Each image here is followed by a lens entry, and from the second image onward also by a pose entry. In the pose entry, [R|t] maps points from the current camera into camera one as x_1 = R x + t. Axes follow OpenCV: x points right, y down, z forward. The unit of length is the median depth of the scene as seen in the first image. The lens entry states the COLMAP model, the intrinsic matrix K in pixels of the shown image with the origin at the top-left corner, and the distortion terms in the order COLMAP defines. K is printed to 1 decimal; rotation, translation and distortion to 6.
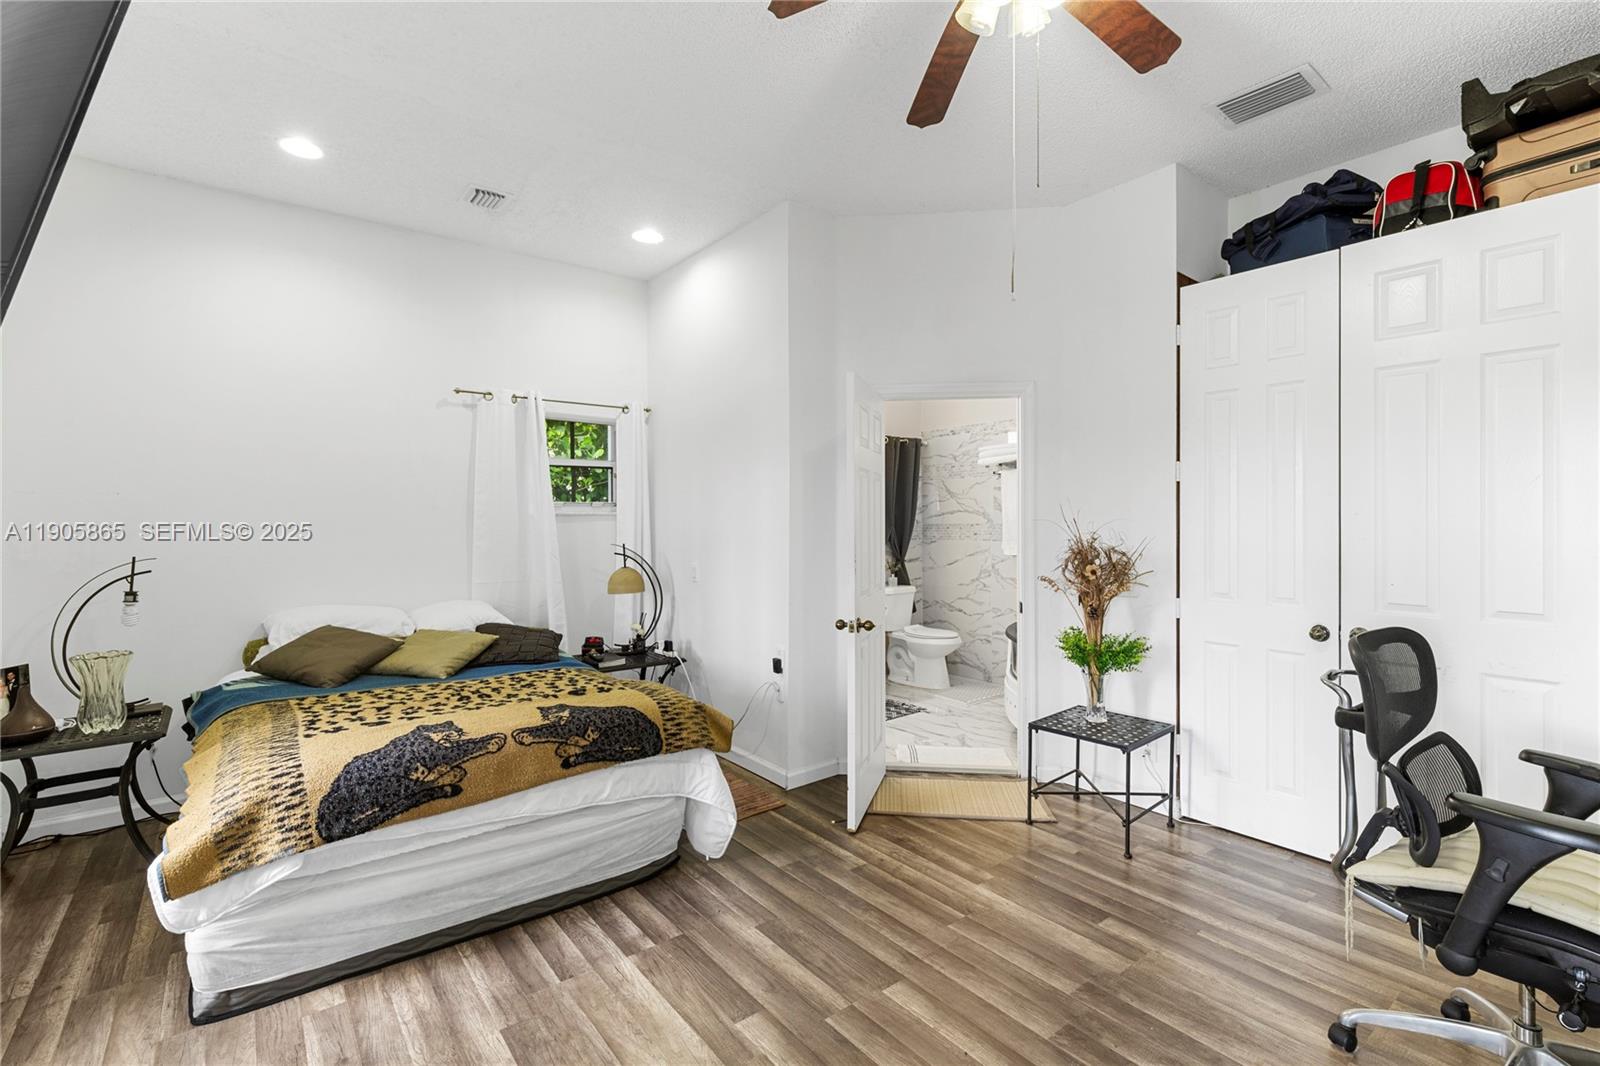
lens RADIAL K [[724.2, 0, 805.3], [0, 724.2, 523.6], [0, 0, 1]] dist [0.002741, 0.000047]
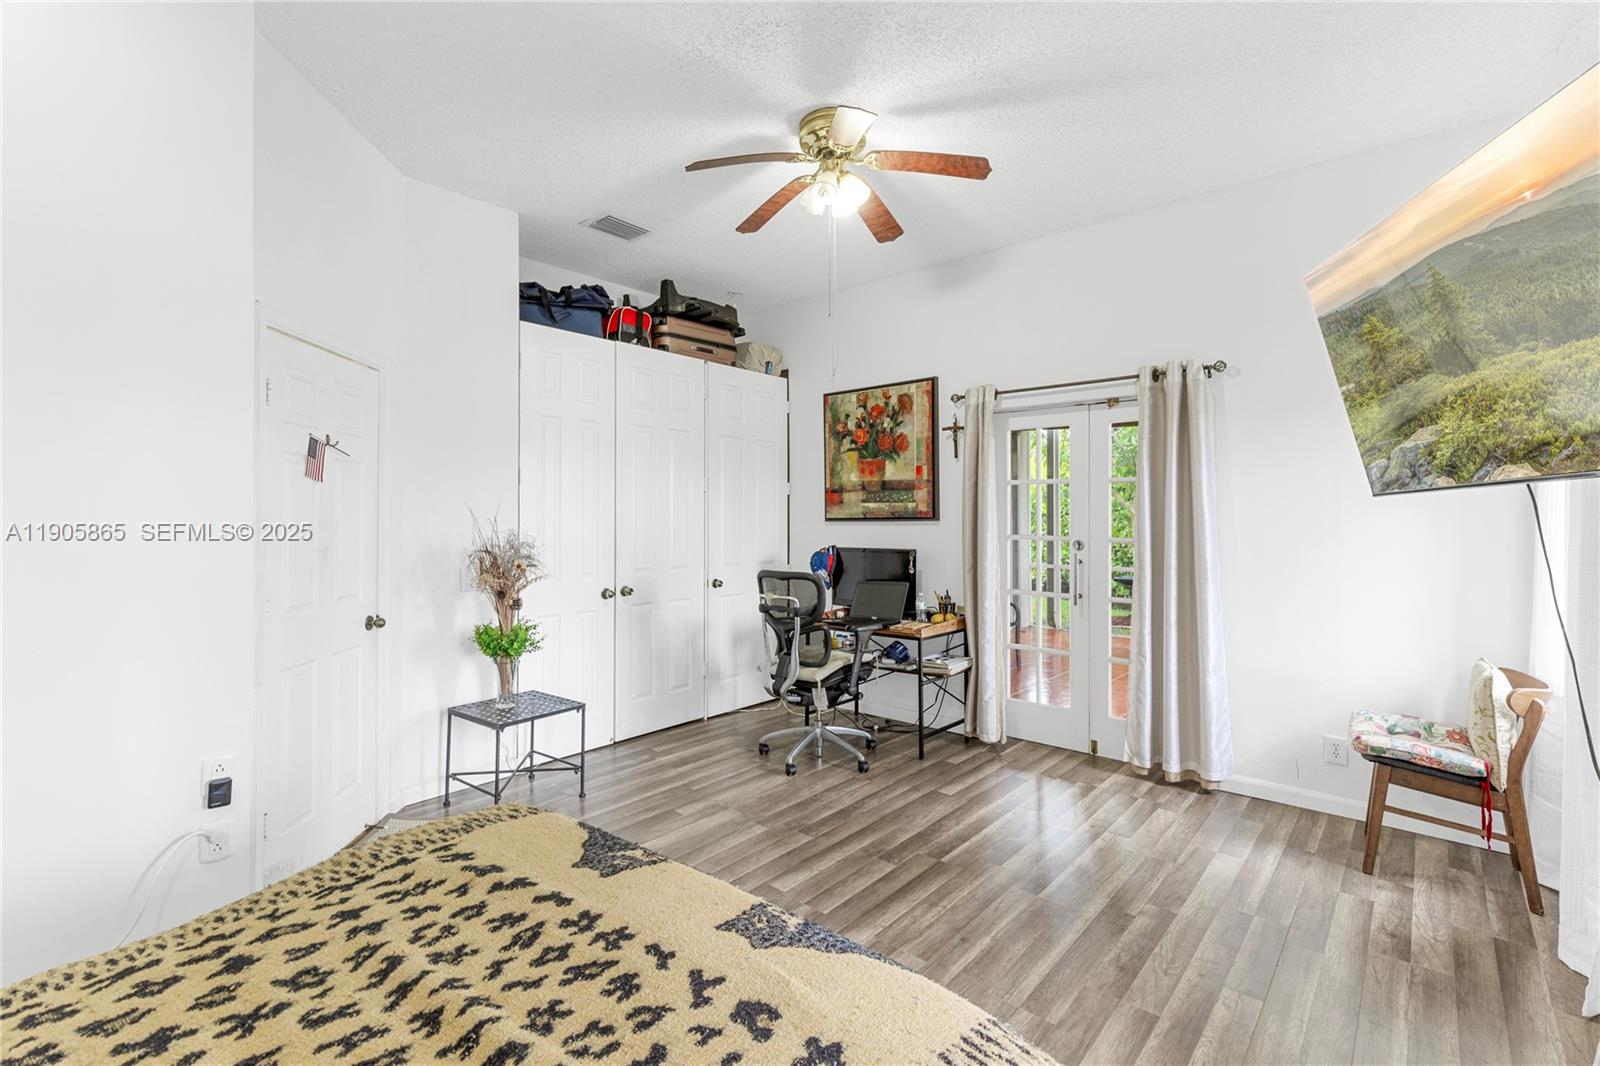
lens RADIAL K [[724.2, 0, 805.7], [0, 724.2, 527.1], [0, 0, 1]] dist [0.002741, 0.000047]
pose [[-0.196828, -0.012115, 0.980363, -0.859069], [0.004162, 0.999904, 0.013192, -0.005229], [-0.980429, 0.006677, -0.196759, 0.916676]]
